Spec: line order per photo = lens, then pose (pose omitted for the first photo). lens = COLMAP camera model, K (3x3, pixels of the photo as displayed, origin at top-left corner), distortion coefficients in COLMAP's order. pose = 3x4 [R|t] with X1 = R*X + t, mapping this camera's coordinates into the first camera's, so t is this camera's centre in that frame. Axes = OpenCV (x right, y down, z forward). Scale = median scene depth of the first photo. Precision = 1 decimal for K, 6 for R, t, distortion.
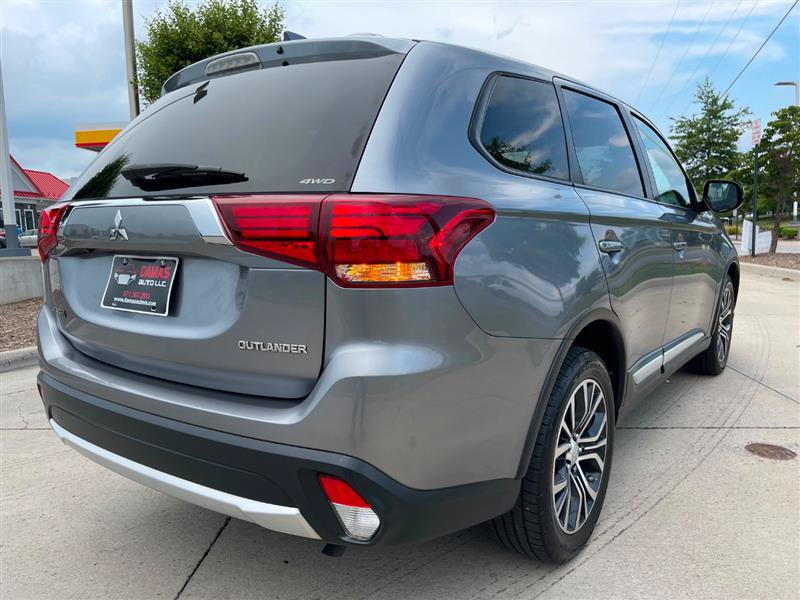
lens RADIAL K [[609.8, 0, 398.8], [0, 609.8, 306.4], [0, 0, 1]] dist [0.074152, -0.109412]
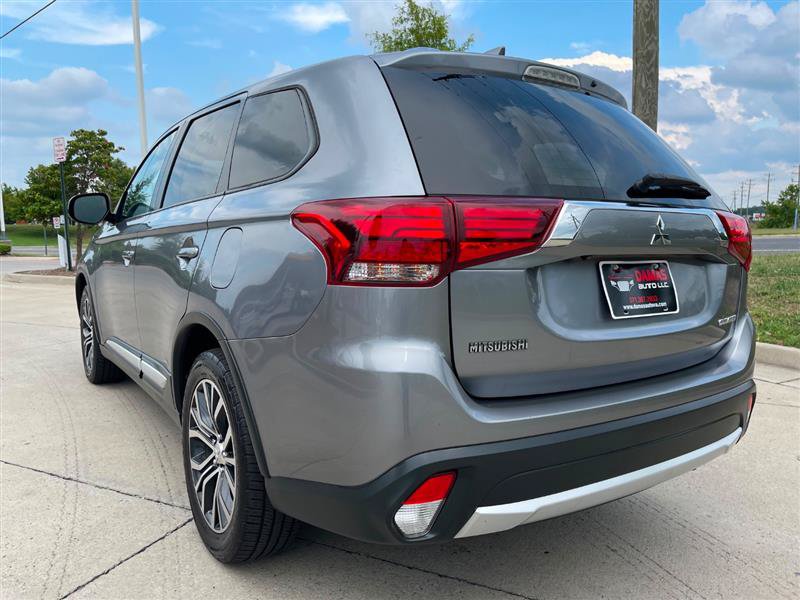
lens RADIAL K [[609.8, 0, 395.2], [0, 609.8, 292.6], [0, 0, 1]] dist [0.074152, -0.109412]
pose [[0.329288, -0.068542, 0.941739, -0.143704], [0.113409, 0.993013, 0.032619, -0.010314], [-0.937394, 0.096061, 0.334760, 0.099440]]
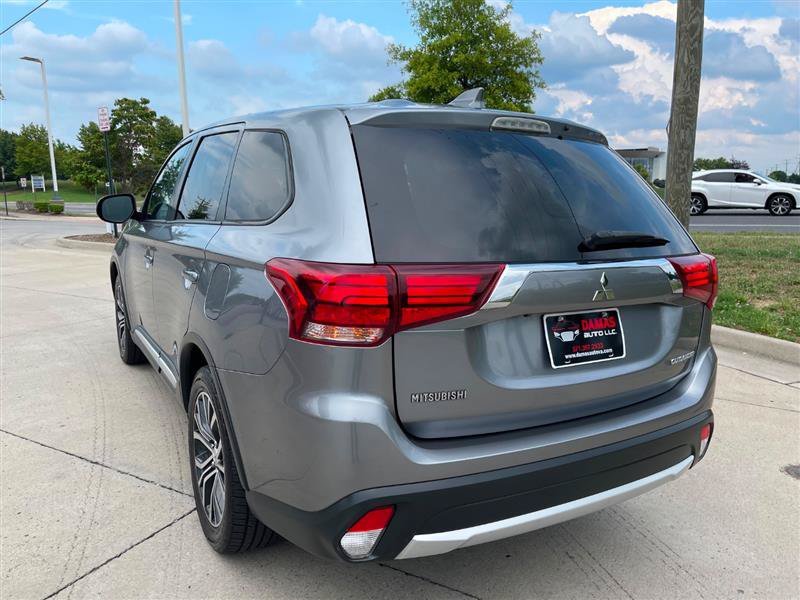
lens RADIAL K [[609.8, 0, 394.9], [0, 609.8, 303.2], [0, 0, 1]] dist [0.074152, -0.109412]
pose [[0.396831, -0.135242, 0.907874, -0.146818], [0.093900, 0.989878, 0.106414, -0.023241], [-0.913076, 0.043021, 0.405513, 0.082737]]
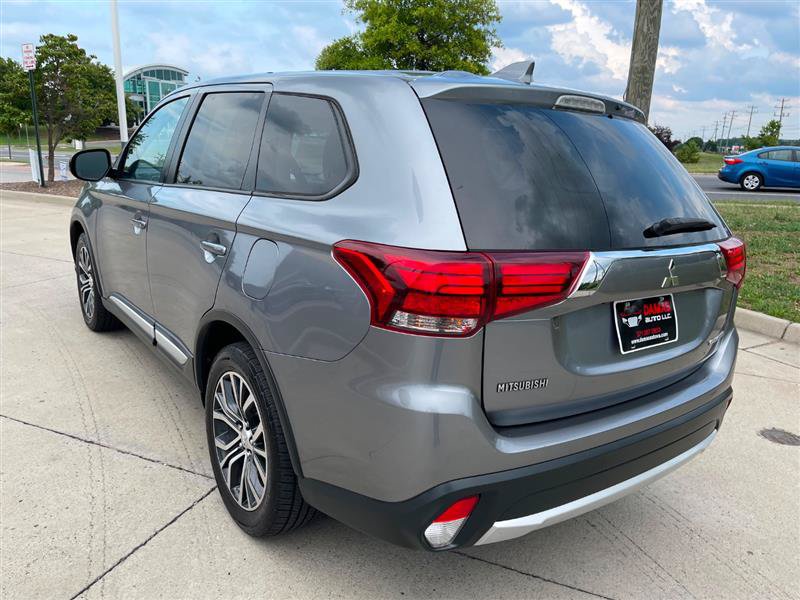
lens RADIAL K [[609.8, 0, 401.0], [0, 609.8, 301.5], [0, 0, 1]] dist [0.074152, -0.109412]
pose [[0.286507, -0.195895, 0.937837, -0.150875], [0.066659, 0.980577, 0.184459, -0.029228], [-0.955756, 0.009667, 0.294000, 0.104904]]
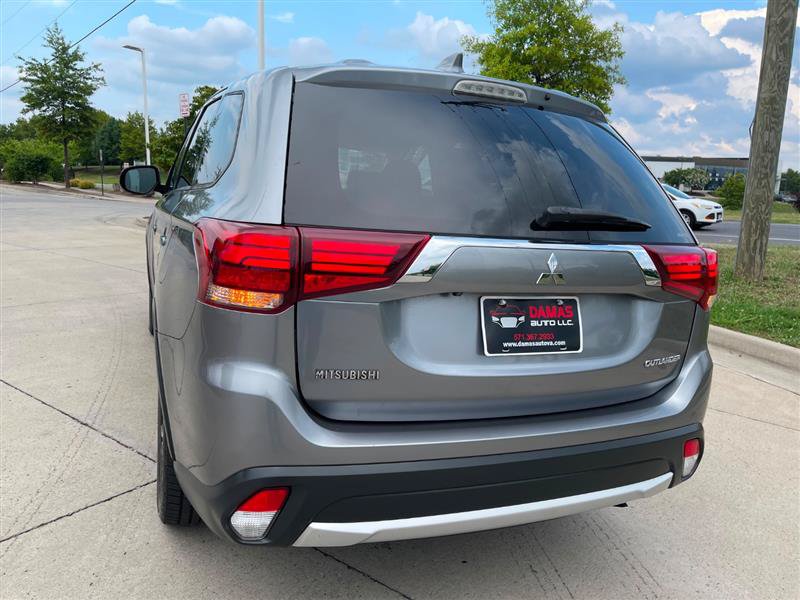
lens RADIAL K [[609.8, 0, 396.4], [0, 609.8, 303.9], [0, 0, 1]] dist [0.074152, -0.109412]
pose [[0.513884, -0.106845, 0.851180, -0.129817], [0.039160, 0.994101, 0.101143, -0.016937], [-0.856966, -0.018643, 0.515036, 0.065532]]
